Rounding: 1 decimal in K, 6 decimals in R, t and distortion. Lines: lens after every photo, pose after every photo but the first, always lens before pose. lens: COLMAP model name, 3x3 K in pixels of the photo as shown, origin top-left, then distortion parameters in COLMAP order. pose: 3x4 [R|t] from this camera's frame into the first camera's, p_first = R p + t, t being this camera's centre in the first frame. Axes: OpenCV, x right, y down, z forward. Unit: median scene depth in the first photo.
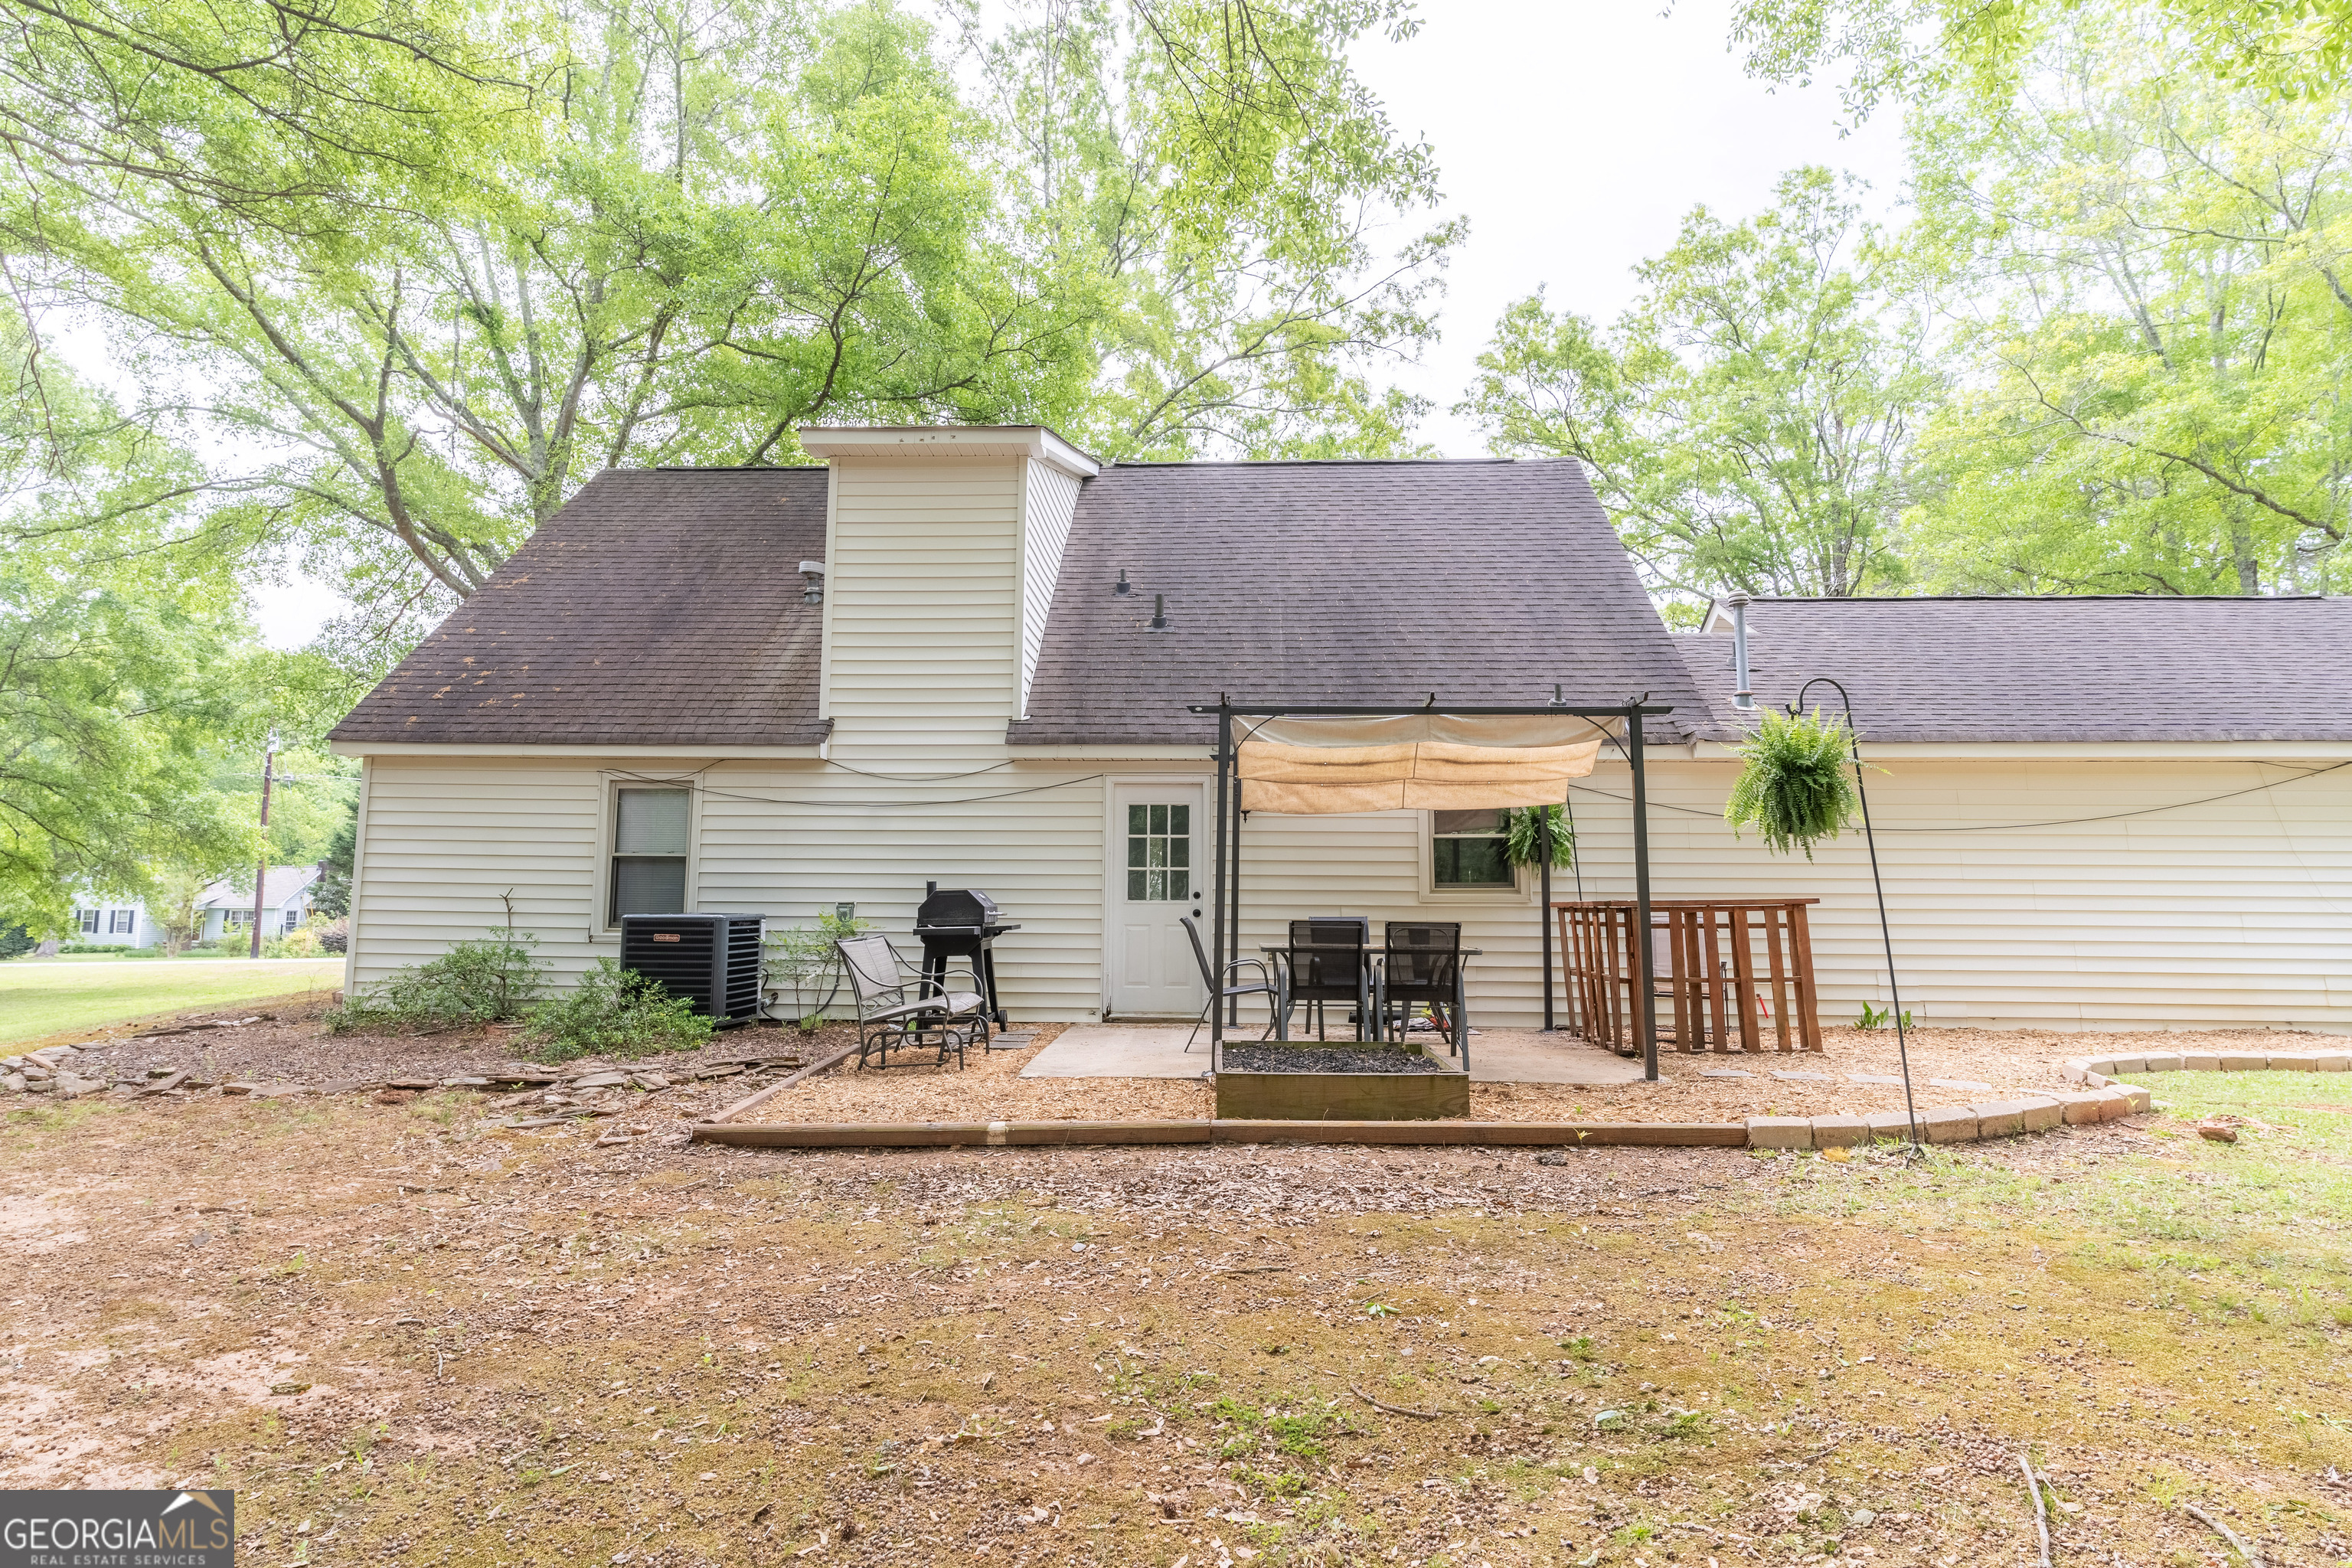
lens RADIAL K [[1174.8, 0, 1177.0], [0, 1174.8, 780.7], [0, 0, 1]] dist [0.001131, -0.001603]
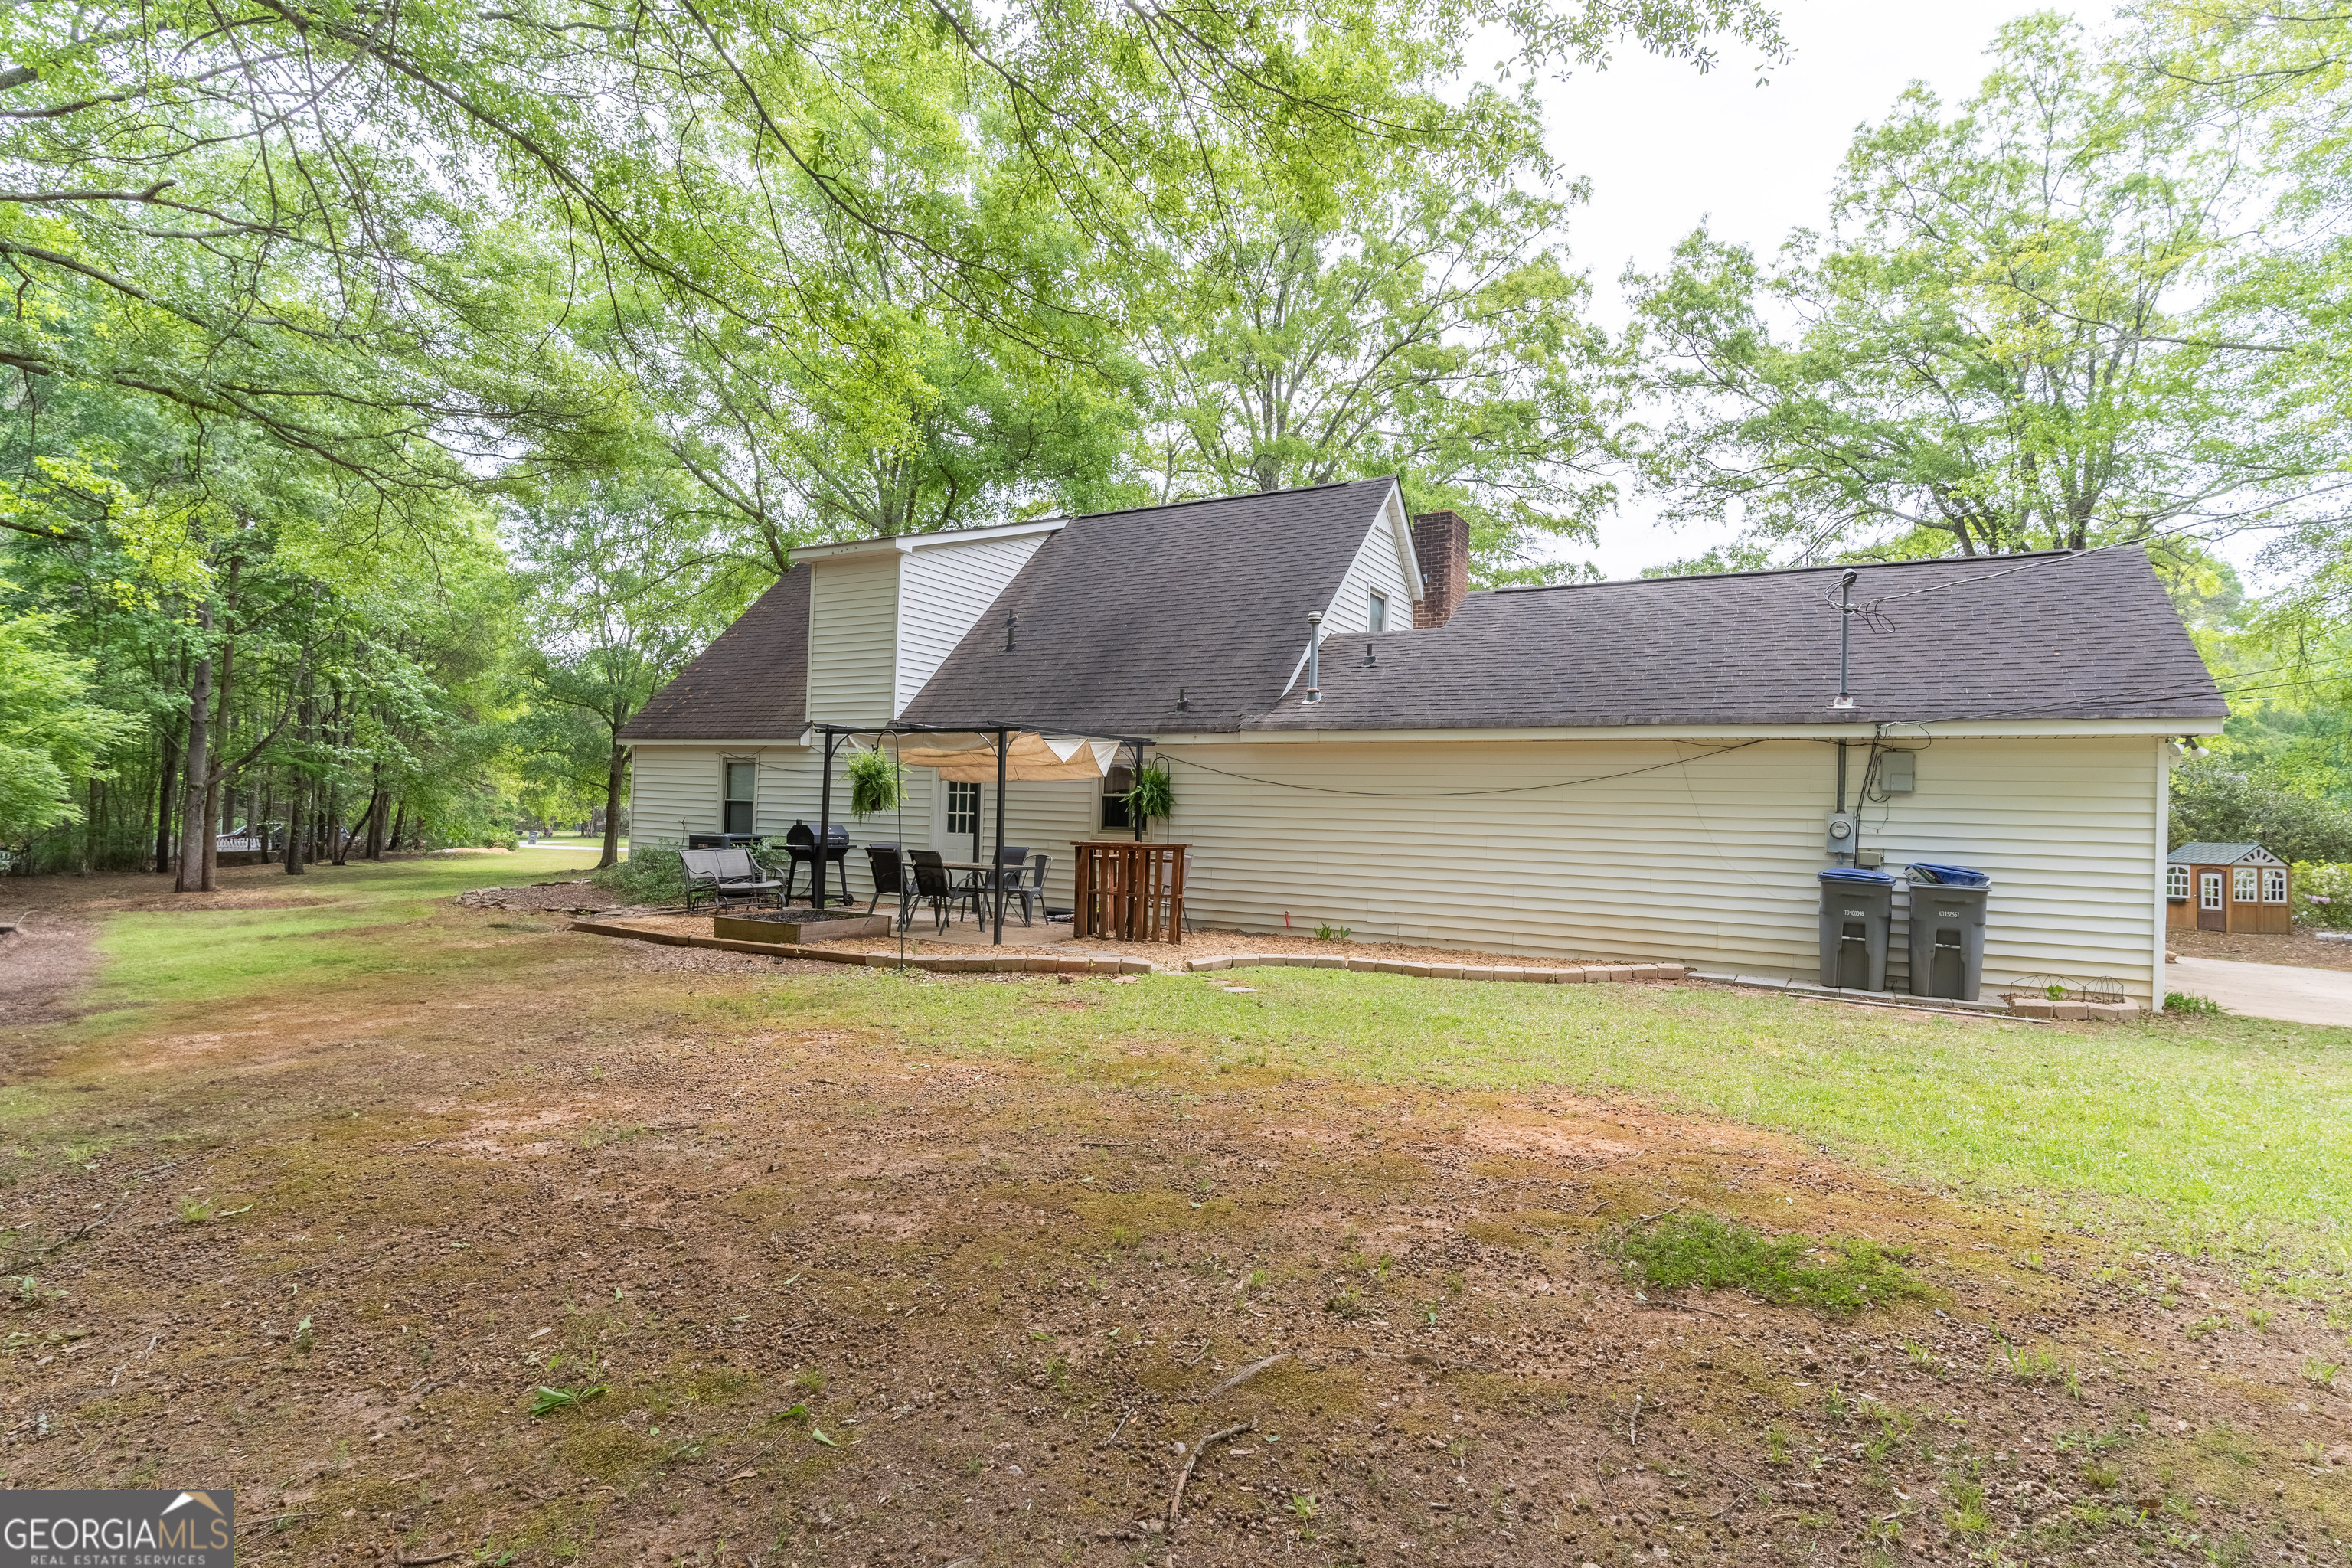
lens RADIAL K [[1174.8, 0, 1176.8], [0, 1174.8, 791.1], [0, 0, 1]] dist [0.001131, -0.001603]
pose [[0.886110, 0.008997, -0.463388, 1.023782], [0.025379, 0.997370, 0.067895, -0.058213], [0.462780, -0.071923, 0.883551, -0.276304]]
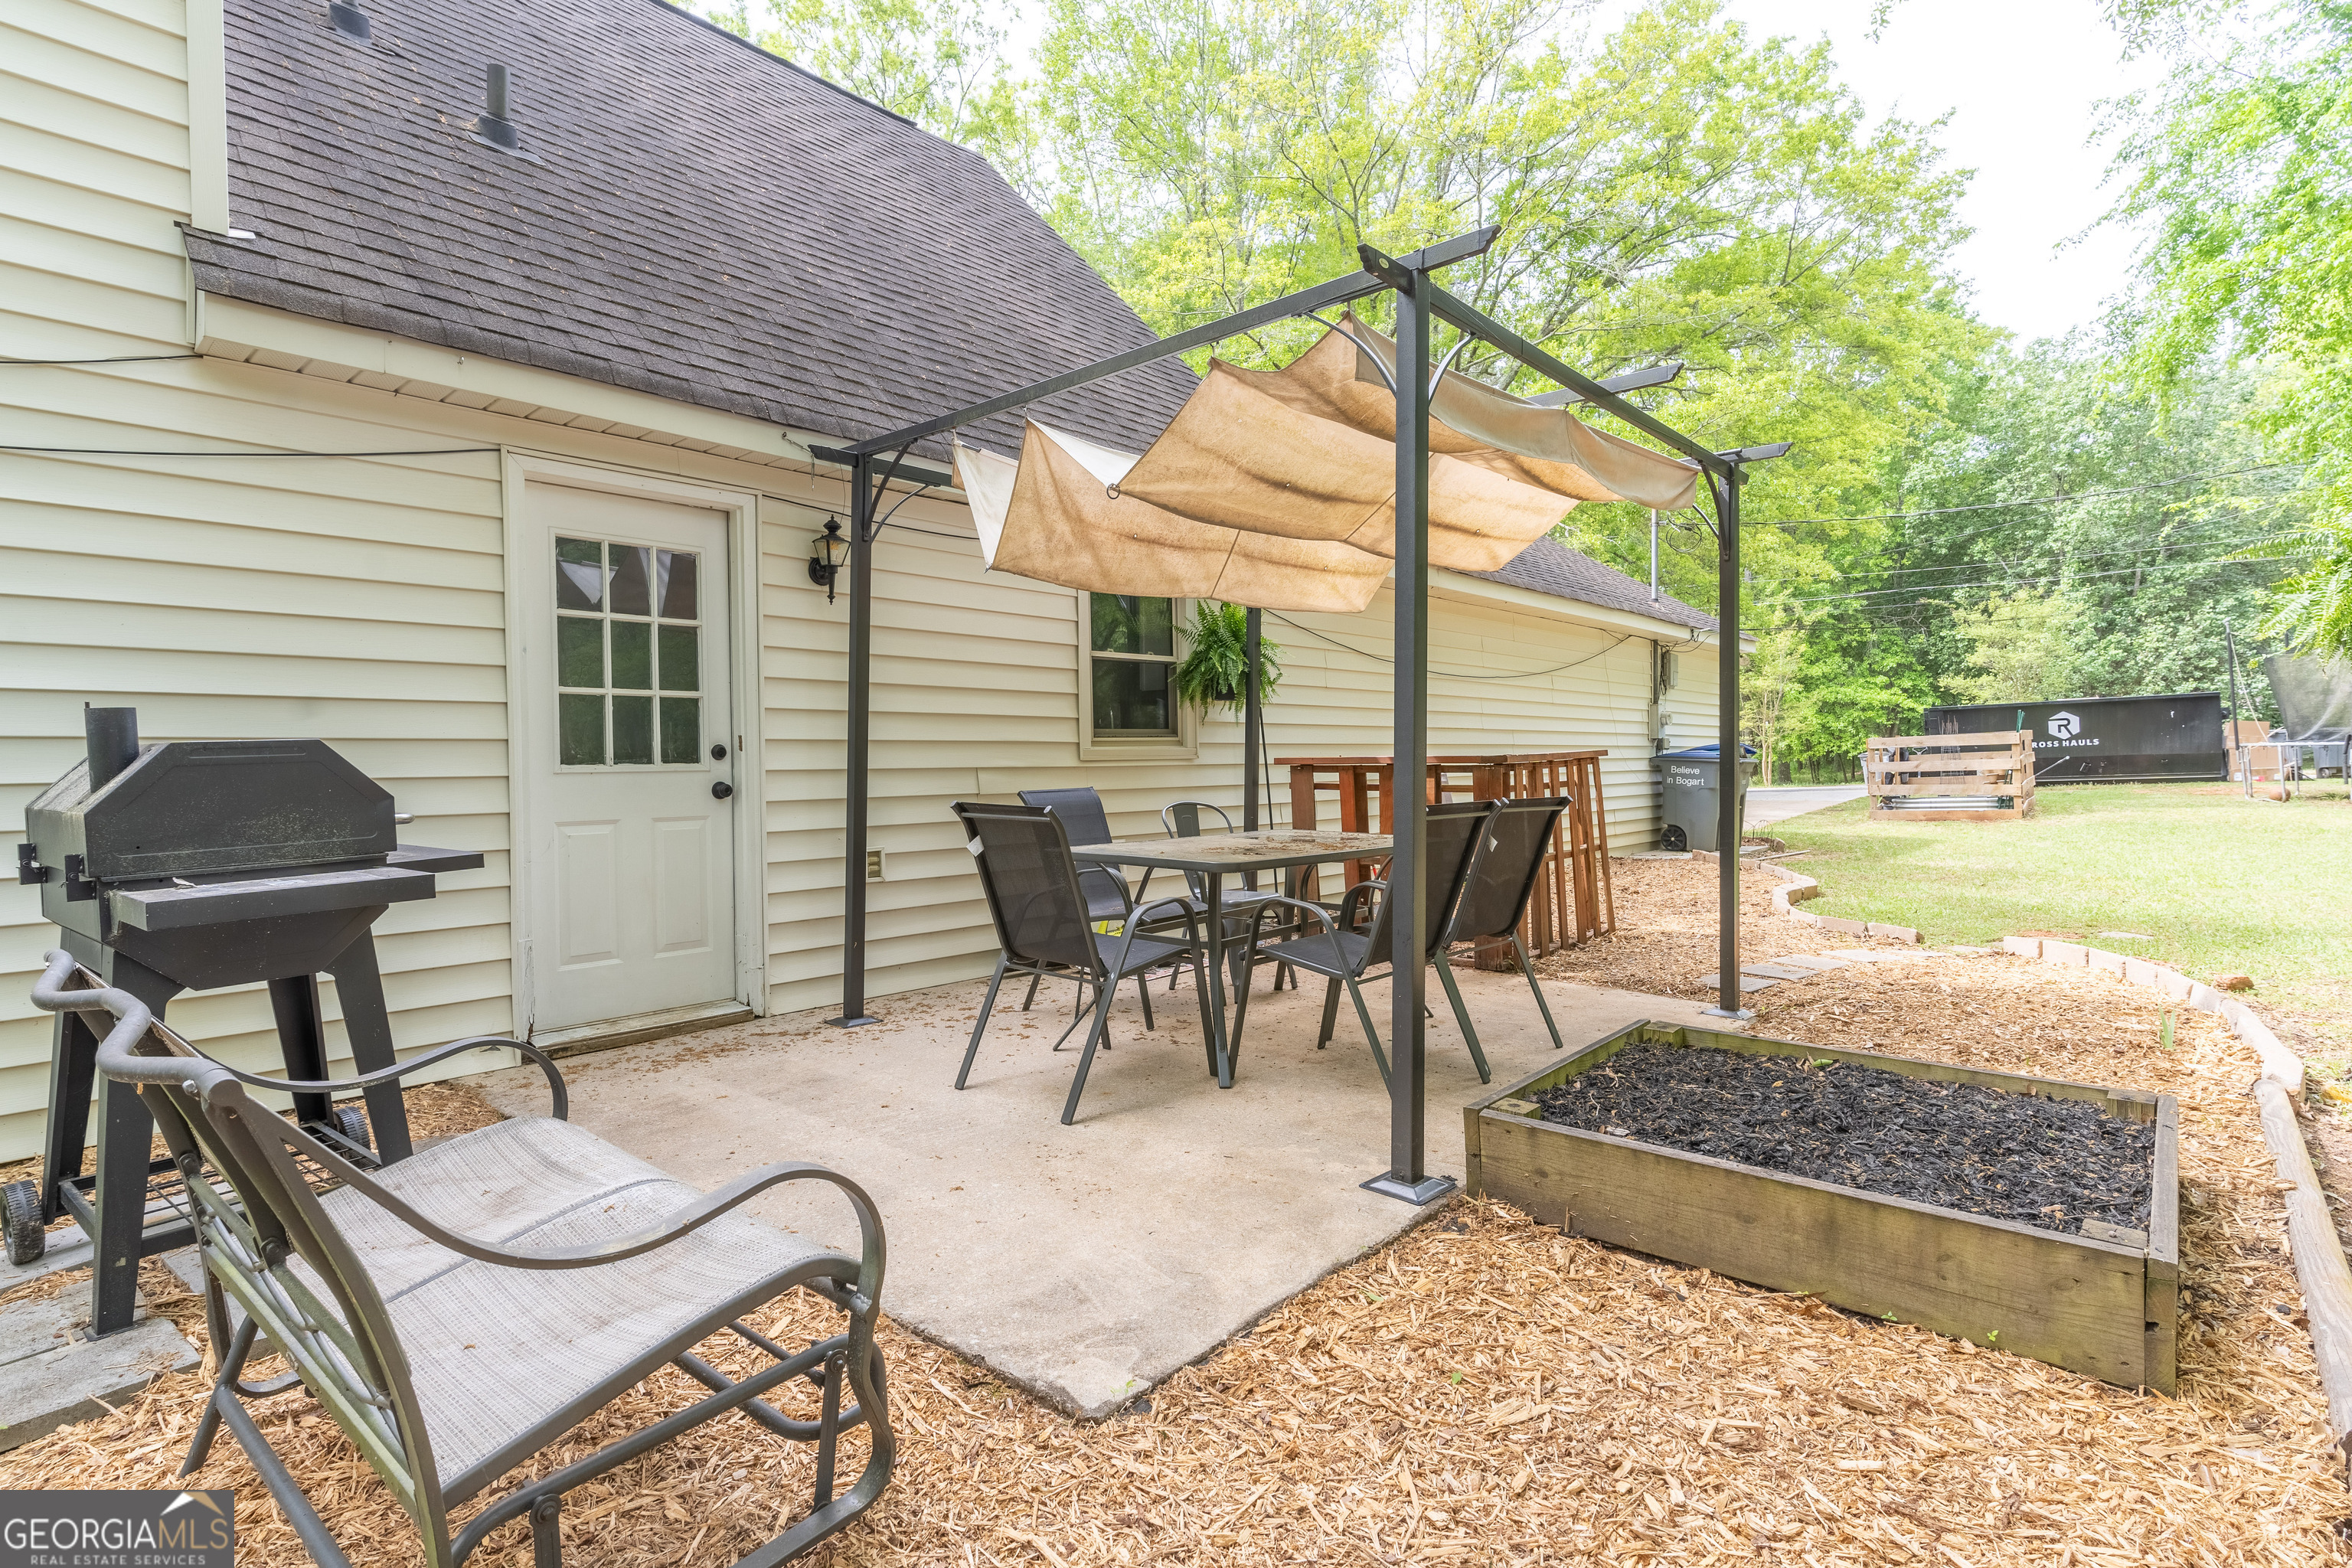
lens RADIAL K [[1174.8, 0, 1177.9], [0, 1174.8, 766.8], [0, 0, 1]] dist [0.001131, -0.001603]
pose [[0.610219, -0.018520, 0.792016, -0.249801], [-0.072617, 0.994211, 0.079197, 0.055944], [-0.788897, -0.105841, 0.605342, 0.603406]]
